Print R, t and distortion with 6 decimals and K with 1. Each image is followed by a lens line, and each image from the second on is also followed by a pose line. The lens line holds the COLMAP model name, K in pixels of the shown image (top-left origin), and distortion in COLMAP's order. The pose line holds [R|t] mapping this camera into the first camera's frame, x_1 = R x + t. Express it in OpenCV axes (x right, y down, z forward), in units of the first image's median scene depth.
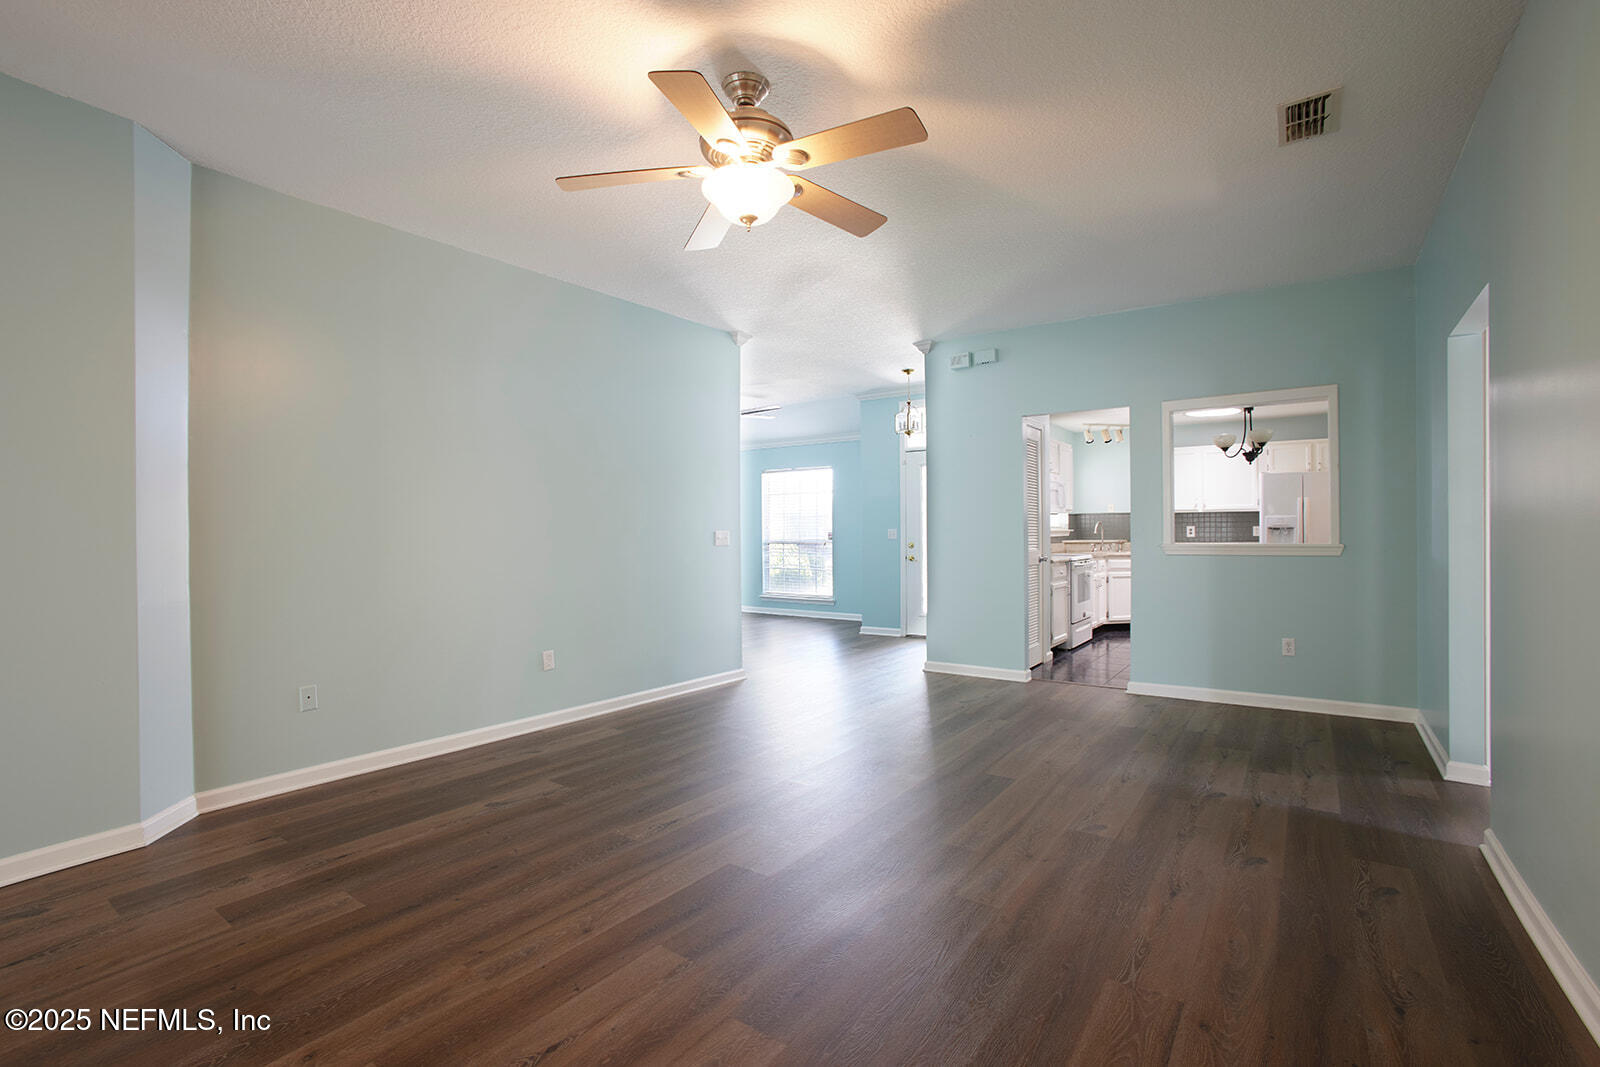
lens RADIAL K [[729.4, 0, 796.0], [0, 729.4, 535.1], [0, 0, 1]] dist [-0.075900, 0.036594]
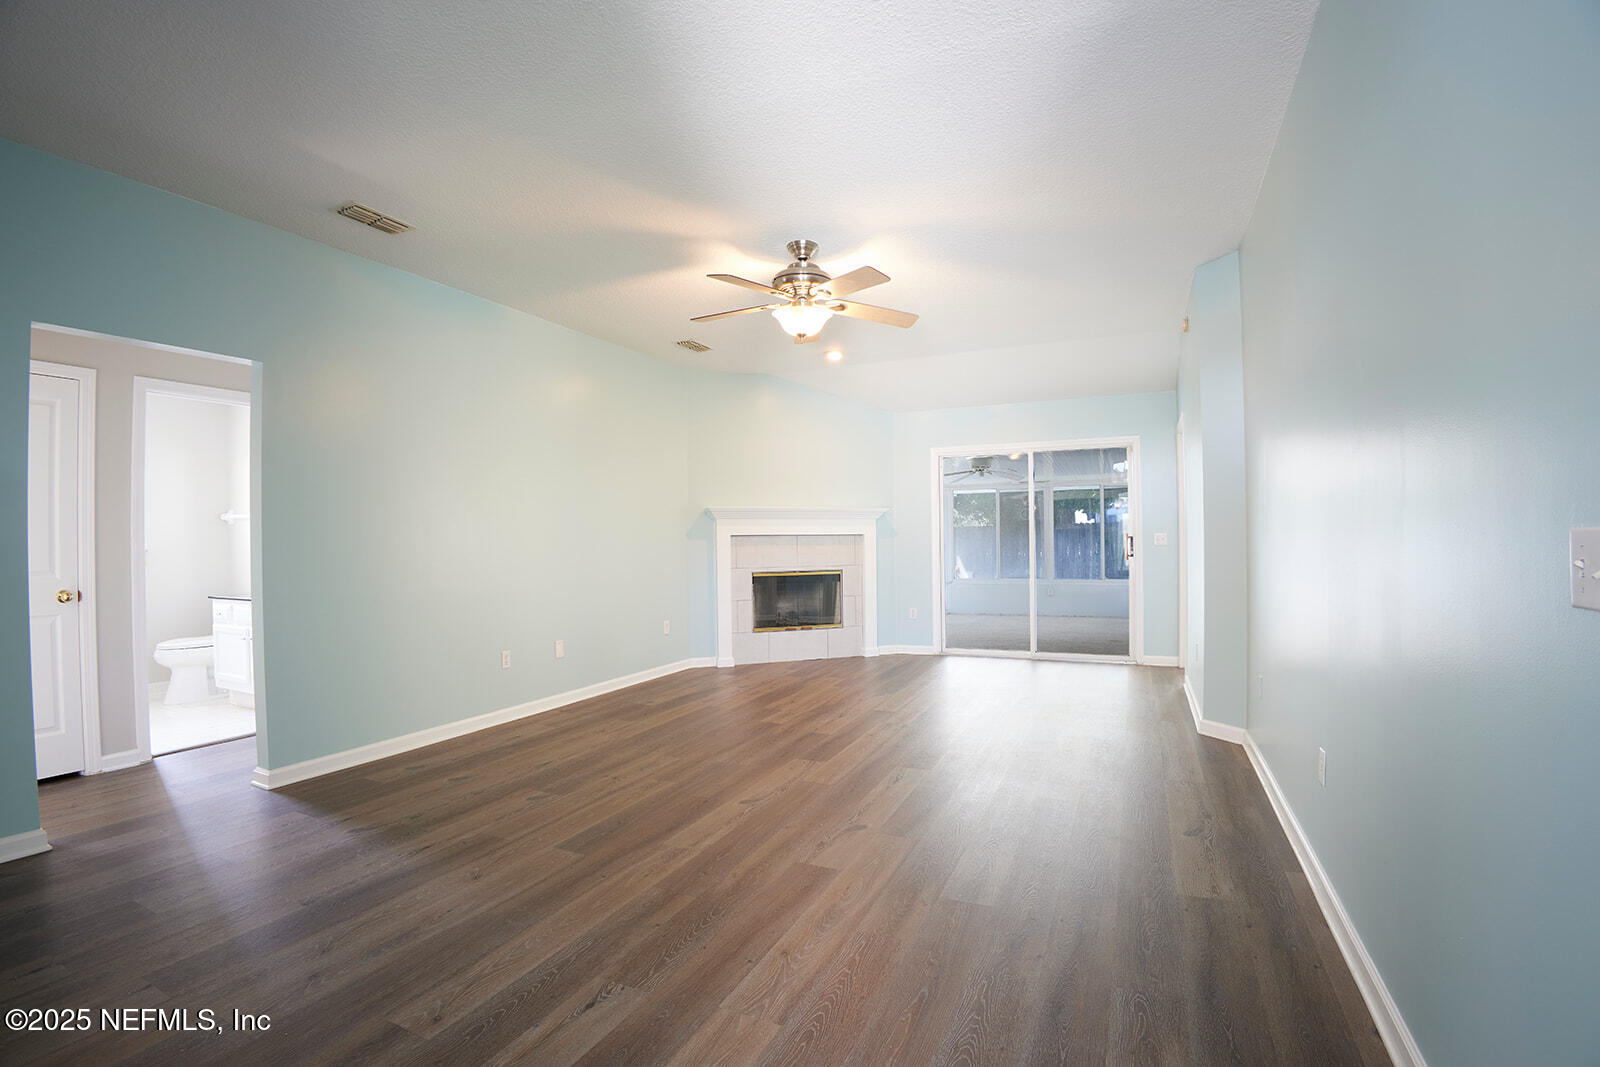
lens RADIAL K [[729.4, 0, 796.0], [0, 729.4, 535.1], [0, 0, 1]] dist [-0.075900, 0.036594]
pose [[-0.980678, 0.019509, -0.194654, 0.184463], [0.019148, 0.999810, 0.003740, -0.012701], [0.194690, -0.000059, -0.980865, 1.822880]]
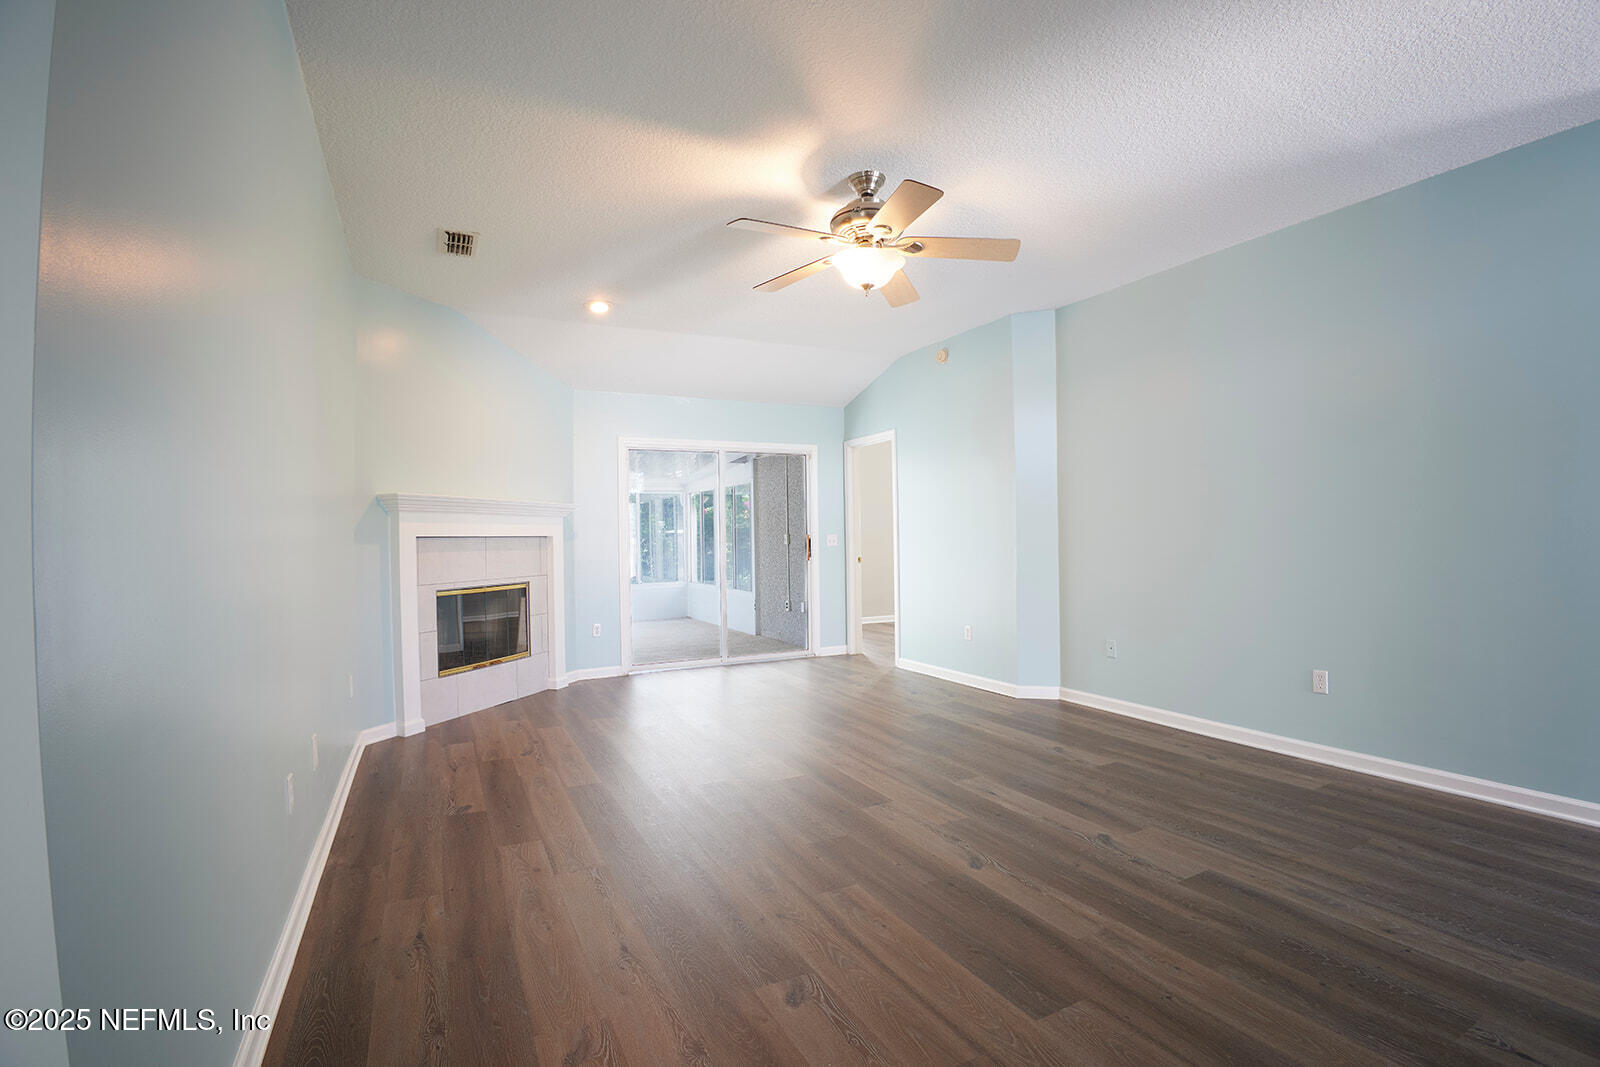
lens RADIAL K [[729.4, 0, 805.8], [0, 729.4, 536.8], [0, 0, 1]] dist [-0.087931, 0.012540]
pose [[-0.450456, 0.015712, -0.892660, 0.803394], [0.014108, 0.999846, 0.010479, -0.011411], [0.892687, -0.007873, -0.450608, 1.063356]]
